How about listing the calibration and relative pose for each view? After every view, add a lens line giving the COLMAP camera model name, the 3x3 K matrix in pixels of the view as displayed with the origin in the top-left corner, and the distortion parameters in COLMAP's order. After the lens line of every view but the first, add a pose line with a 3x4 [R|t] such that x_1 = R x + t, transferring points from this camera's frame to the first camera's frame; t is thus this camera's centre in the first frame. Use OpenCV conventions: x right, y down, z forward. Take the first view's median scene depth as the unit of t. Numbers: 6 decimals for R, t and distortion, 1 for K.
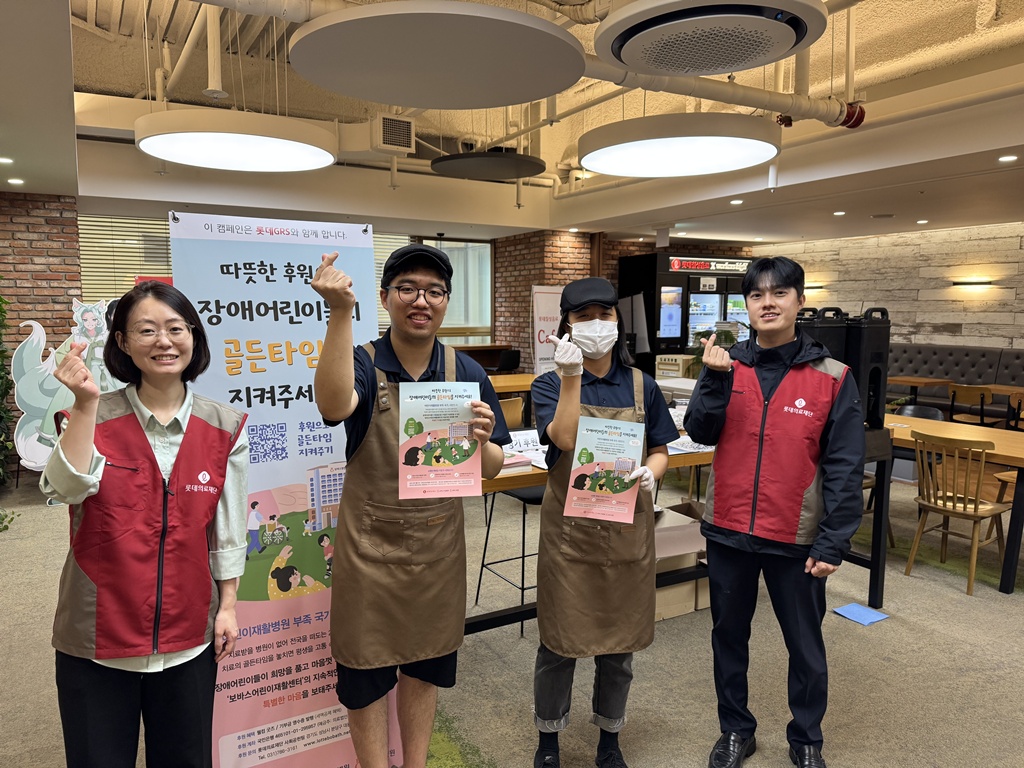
lens RADIAL K [[761.2, 0, 506.6], [0, 761.2, 392.9], [0, 0, 1]] dist [0.019458, -0.042859]
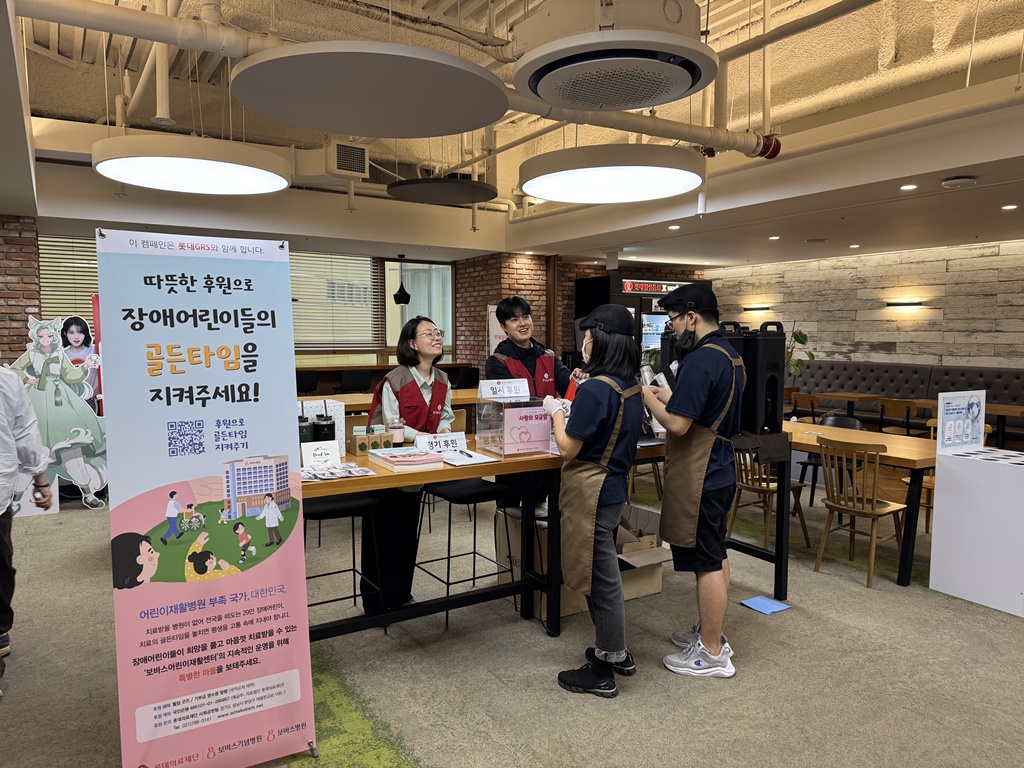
lens RADIAL K [[761.2, 0, 521.2], [0, 761.2, 389.4], [0, 0, 1]] dist [0.019458, -0.042859]
pose [[0.999058, -0.002432, 0.043327, 0.071920], [0.003971, 0.999364, -0.035451, 0.021613], [-0.043214, 0.035590, 0.998432, -0.071193]]
